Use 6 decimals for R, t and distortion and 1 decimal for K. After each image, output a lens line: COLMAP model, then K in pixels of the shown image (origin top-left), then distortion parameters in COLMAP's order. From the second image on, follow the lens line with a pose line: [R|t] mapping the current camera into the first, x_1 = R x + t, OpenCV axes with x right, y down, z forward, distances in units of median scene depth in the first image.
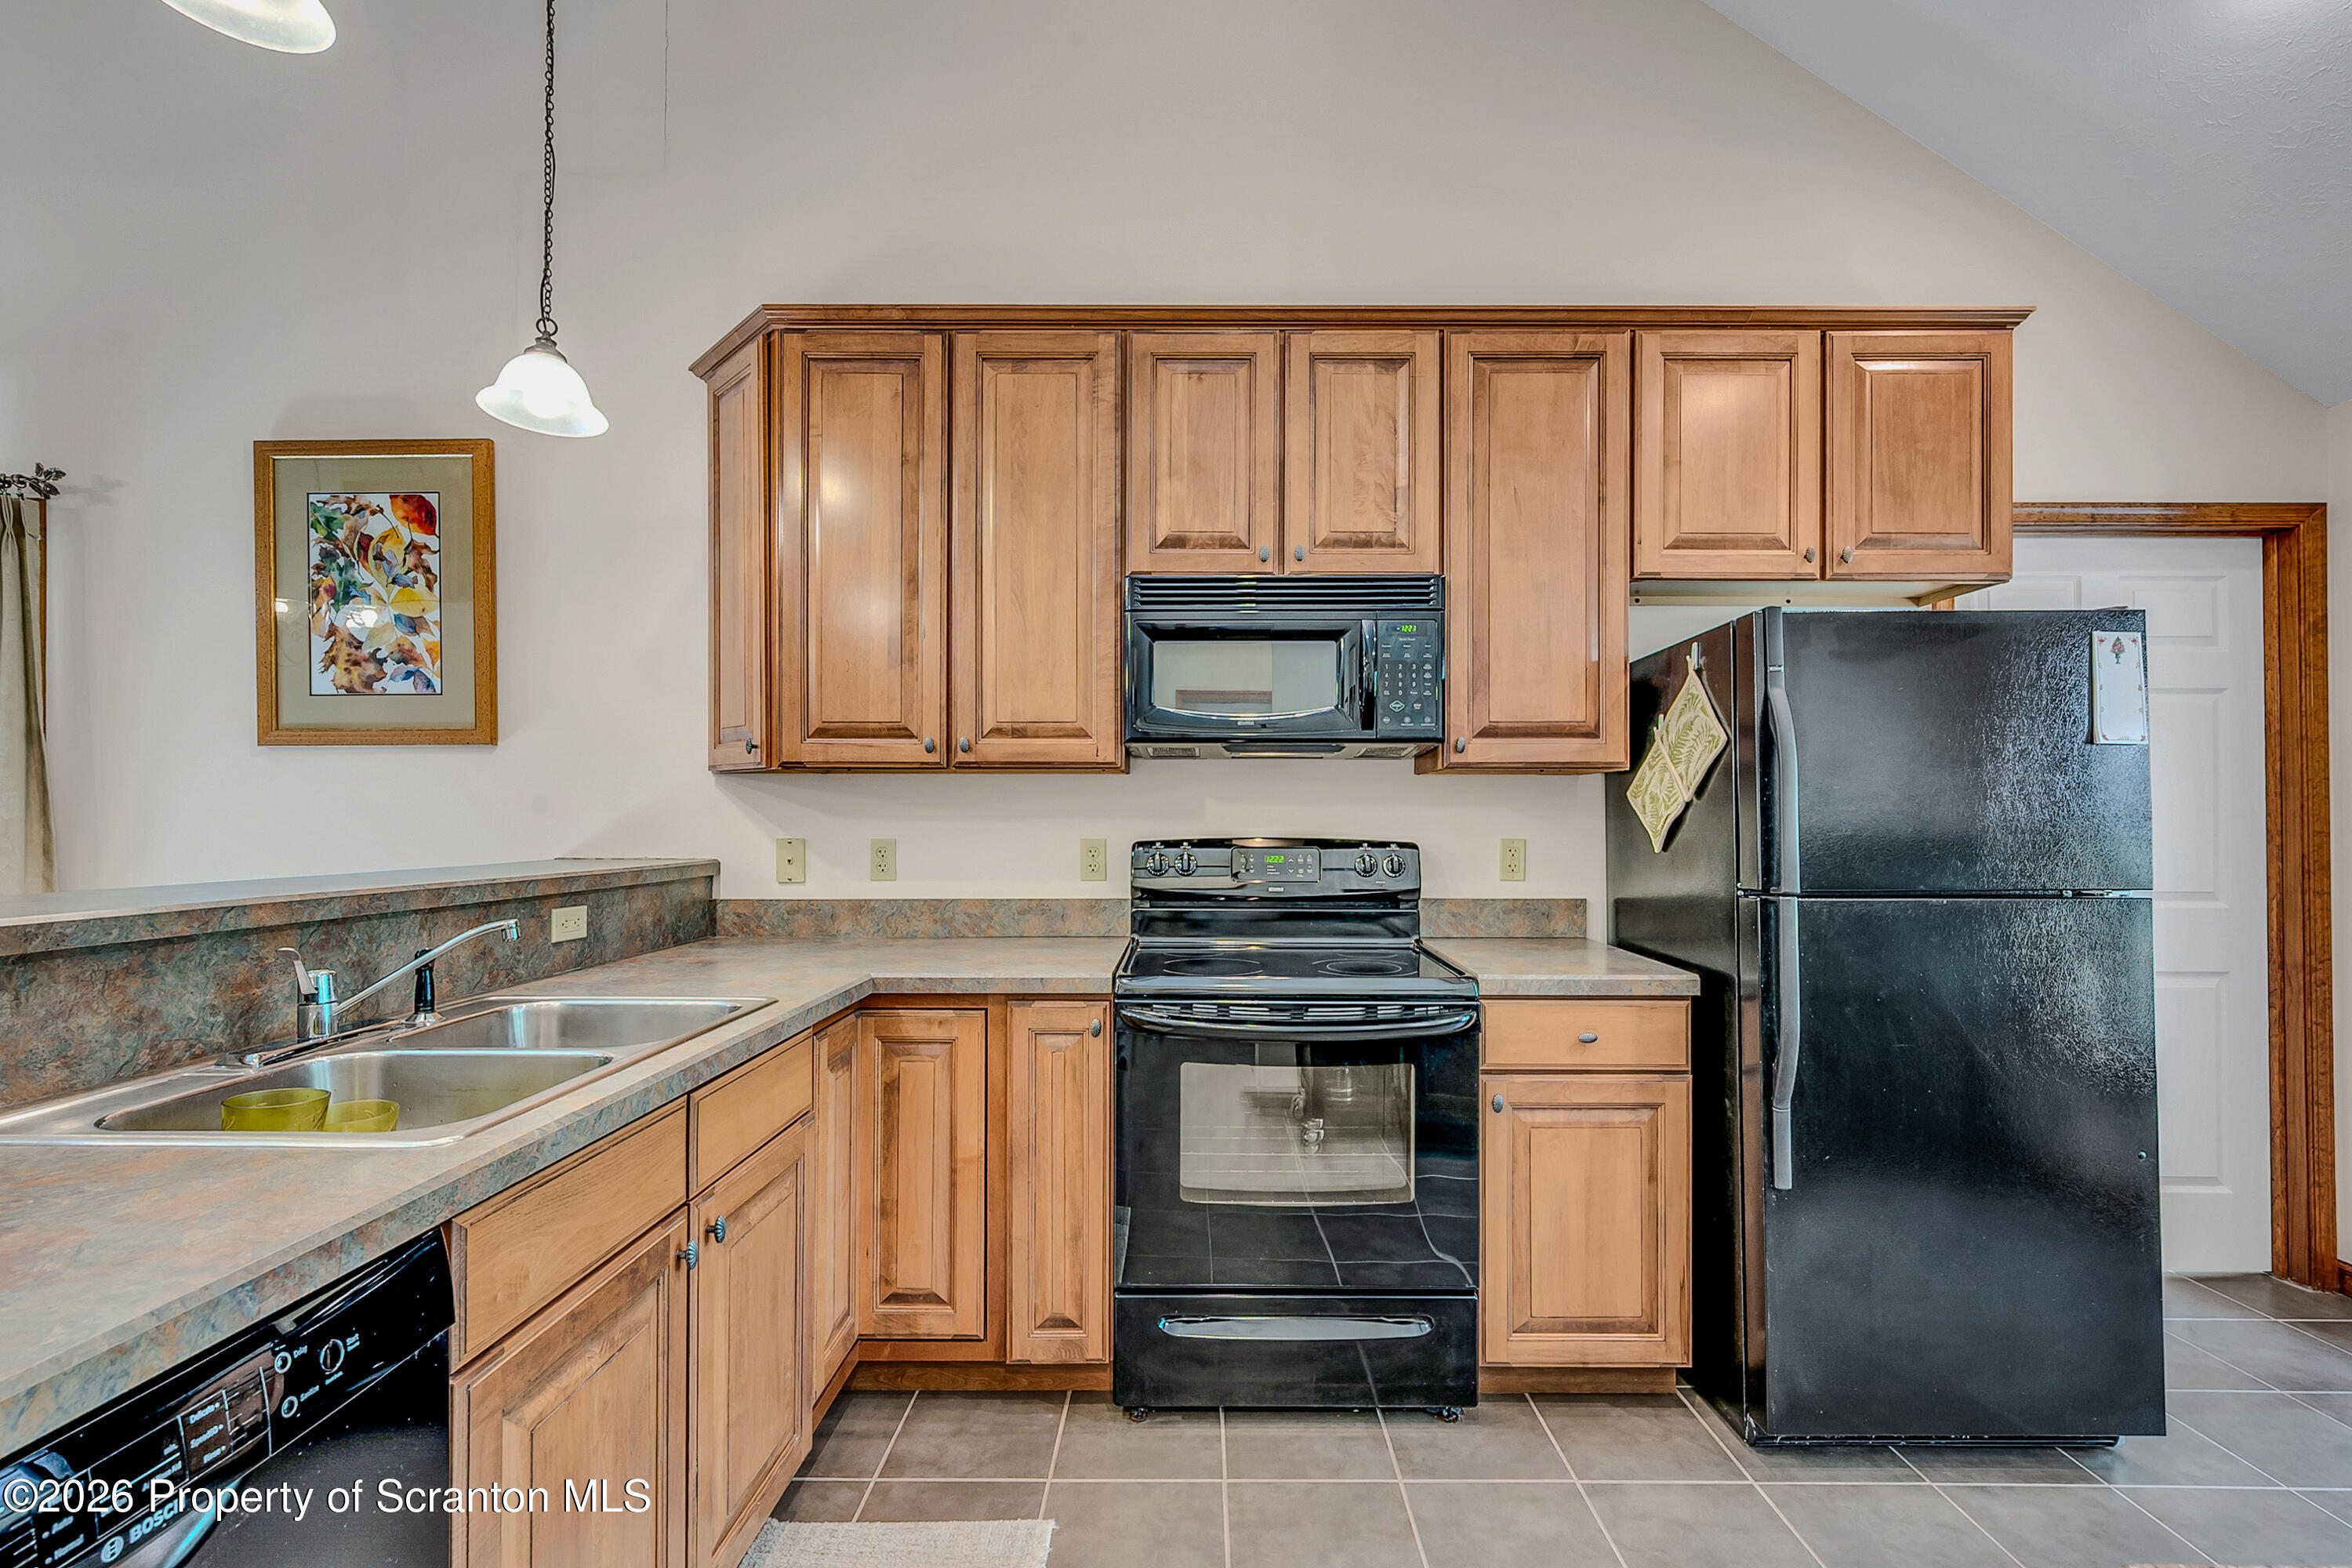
lens RADIAL K [[1028.5, 0, 1175.5], [0, 1028.5, 779.0], [0, 0, 1]] dist [0.001701, 0.000047]
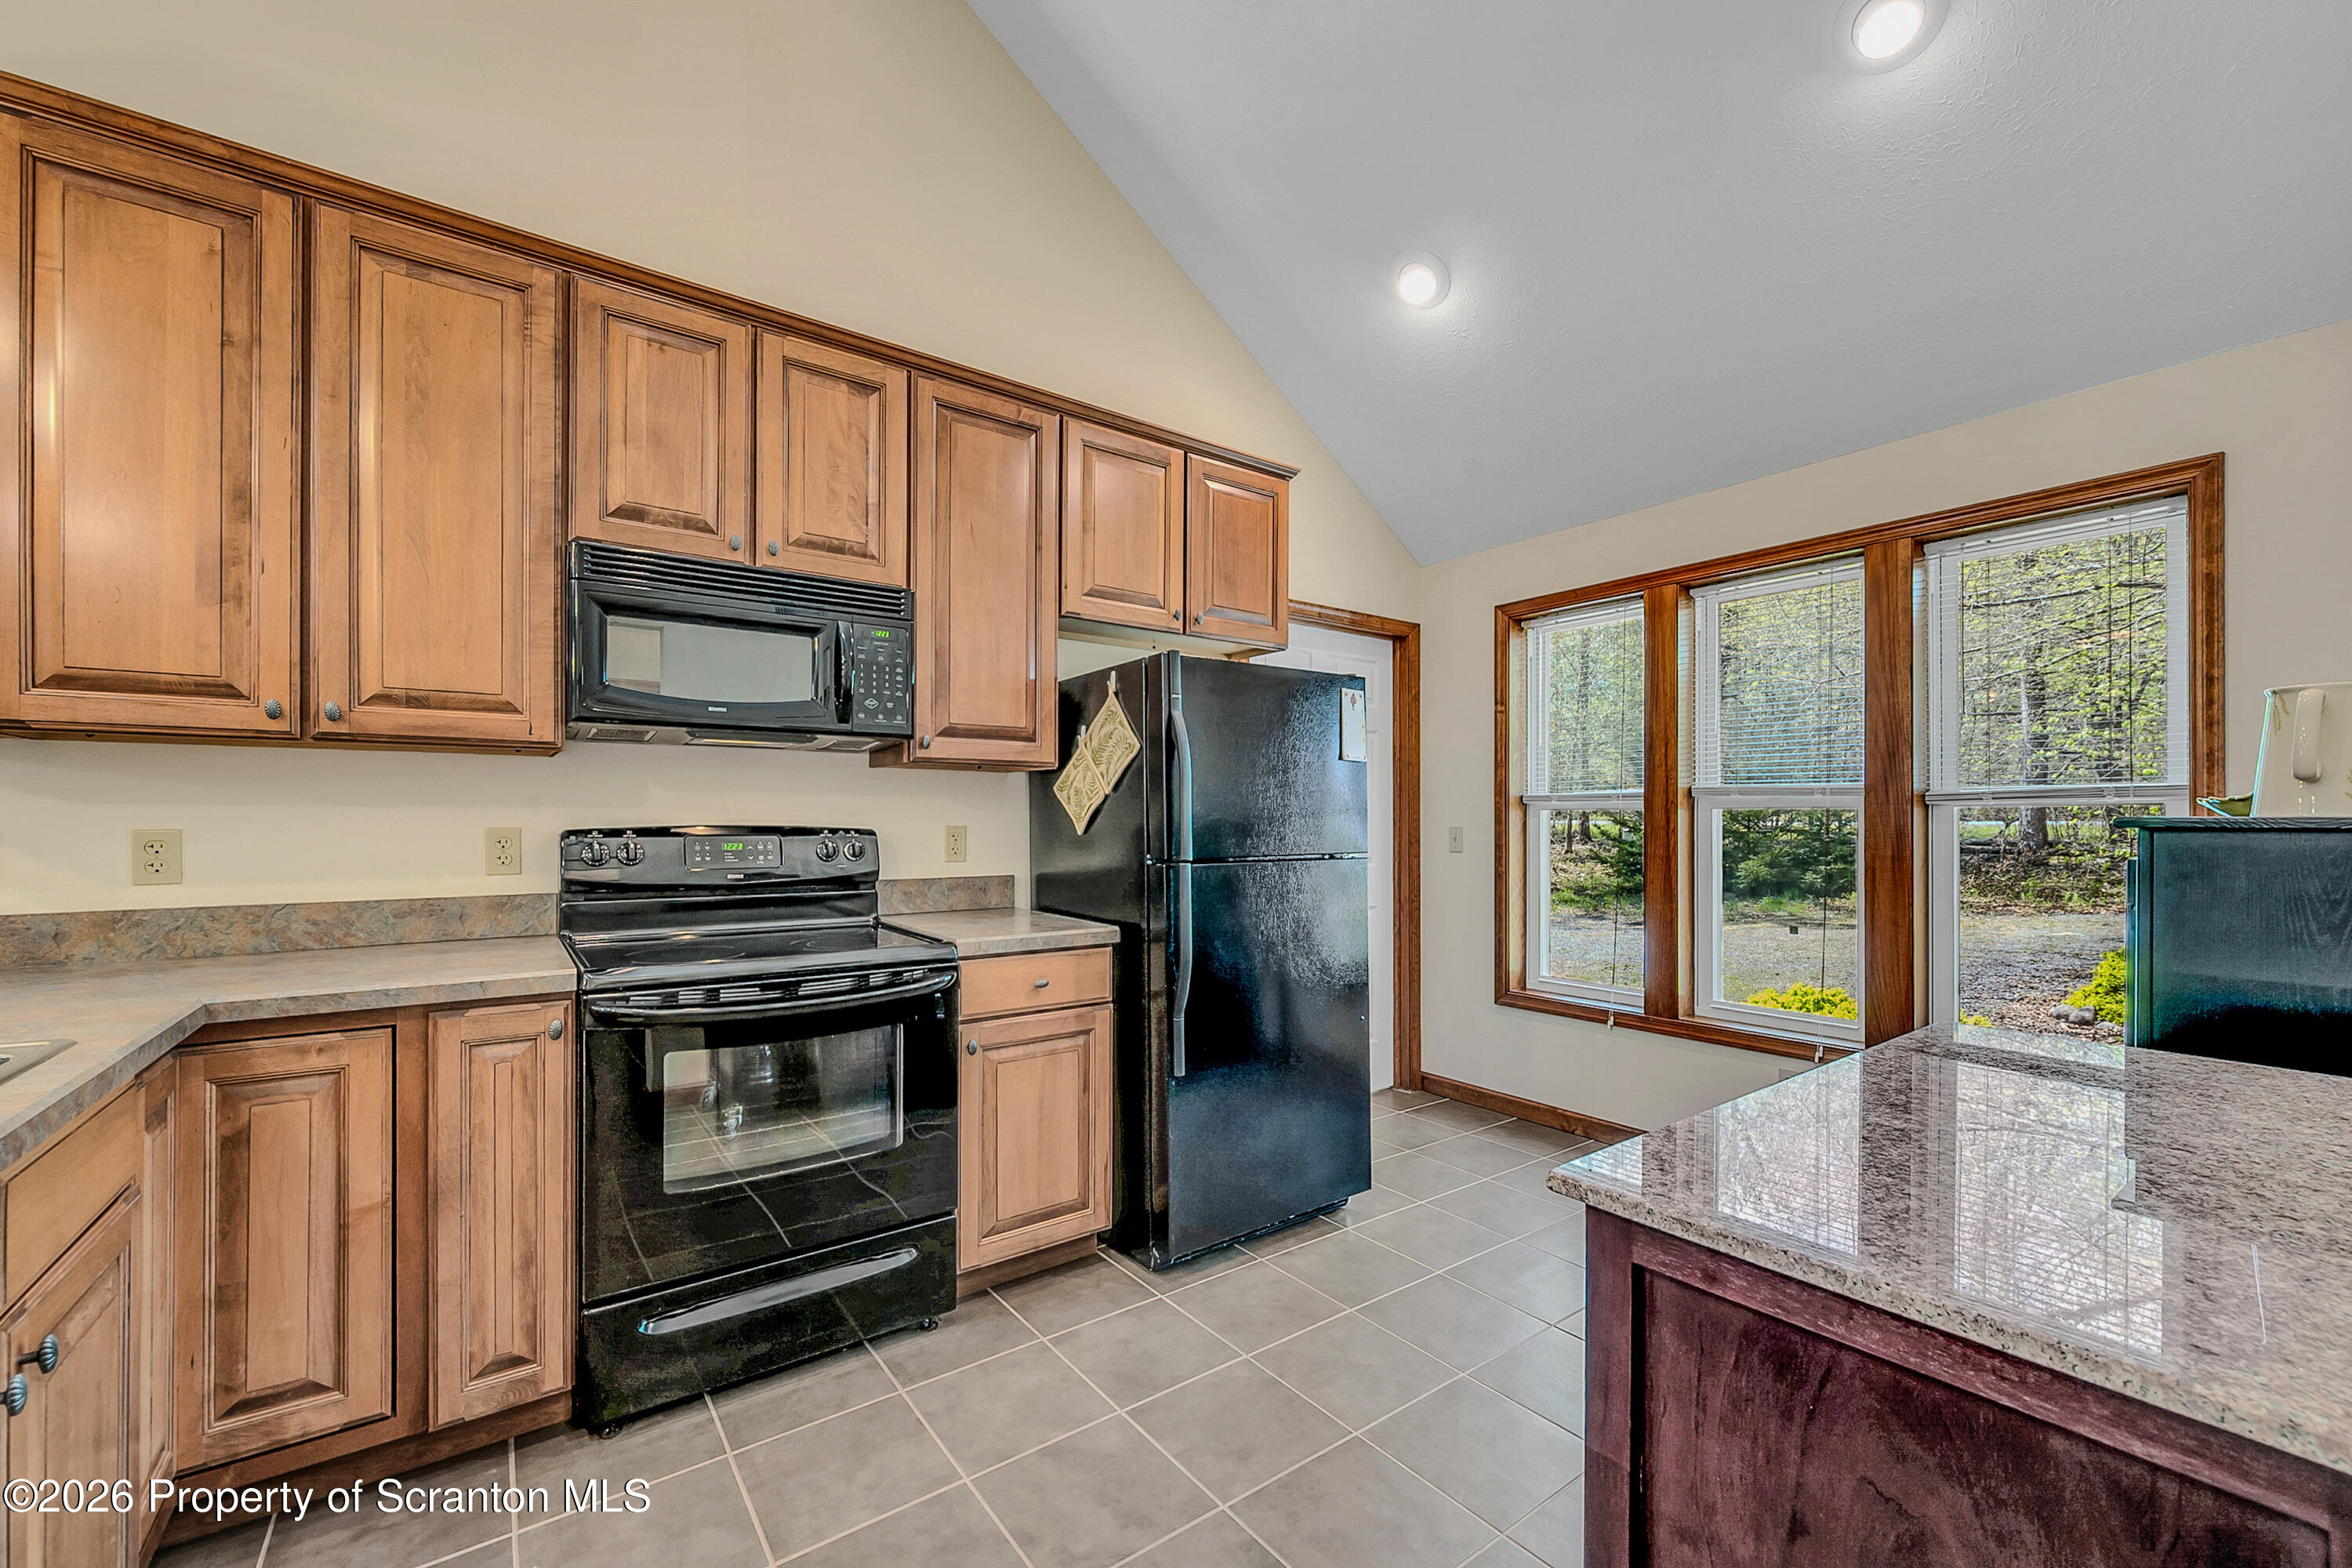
lens RADIAL K [[936.0, 0, 1176.0], [0, 936.0, 784.0], [0, 0, 1]] dist [-0.001002, 0.000183]
pose [[0.805420, 0.023509, 0.592238, -0.110589], [-0.025207, 0.999668, -0.005401, 0.011884], [-0.592168, -0.010579, 0.805745, 0.004630]]
